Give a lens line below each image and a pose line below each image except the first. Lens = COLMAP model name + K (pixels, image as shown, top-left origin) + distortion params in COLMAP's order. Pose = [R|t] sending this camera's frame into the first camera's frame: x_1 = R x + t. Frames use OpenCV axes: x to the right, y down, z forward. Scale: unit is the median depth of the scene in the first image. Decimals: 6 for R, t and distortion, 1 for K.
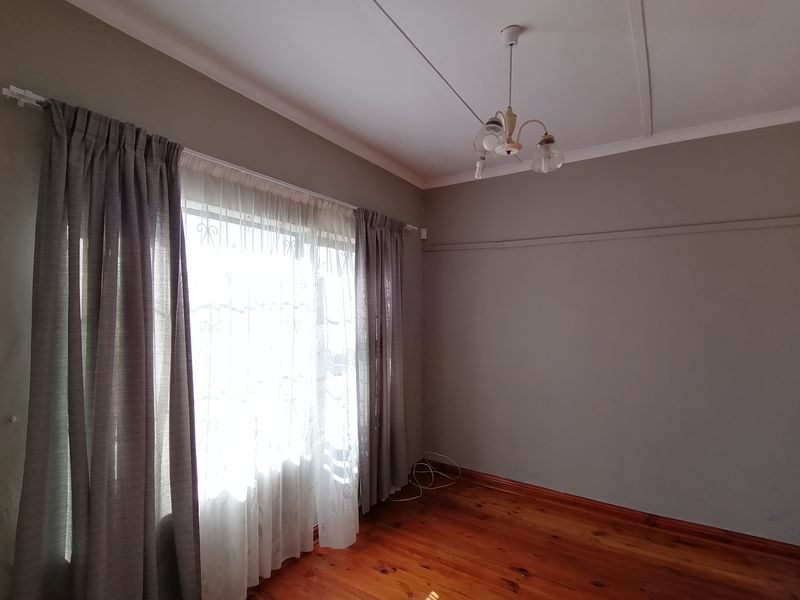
lens RADIAL K [[402.2, 0, 394.2], [0, 402.2, 300.2], [0, 0, 1]] dist [0.035914, -0.017979]
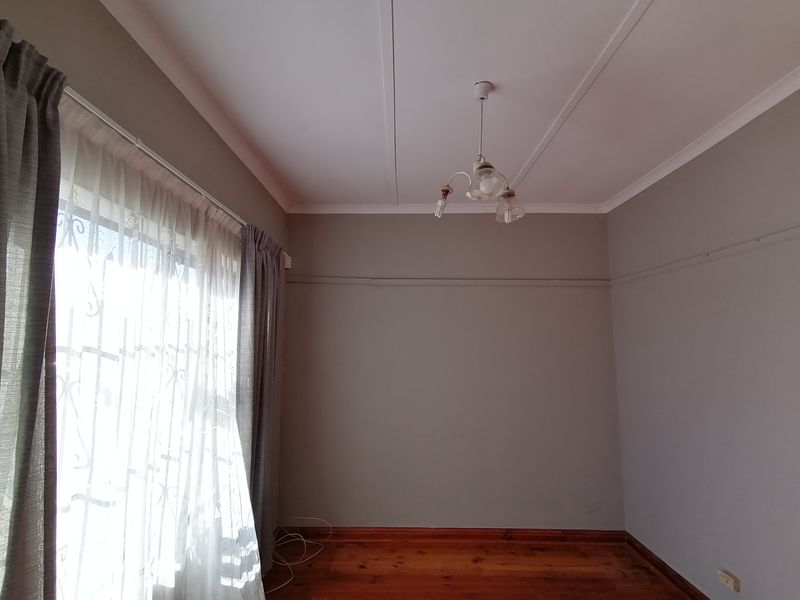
lens RADIAL K [[402.2, 0, 394.2], [0, 402.2, 300.2], [0, 0, 1]] dist [0.035914, -0.017979]
pose [[0.840376, 0.053345, 0.539373, -0.281325], [-0.010850, 0.996601, -0.081661, -0.014823], [-0.541895, 0.062774, 0.838098, 0.181563]]
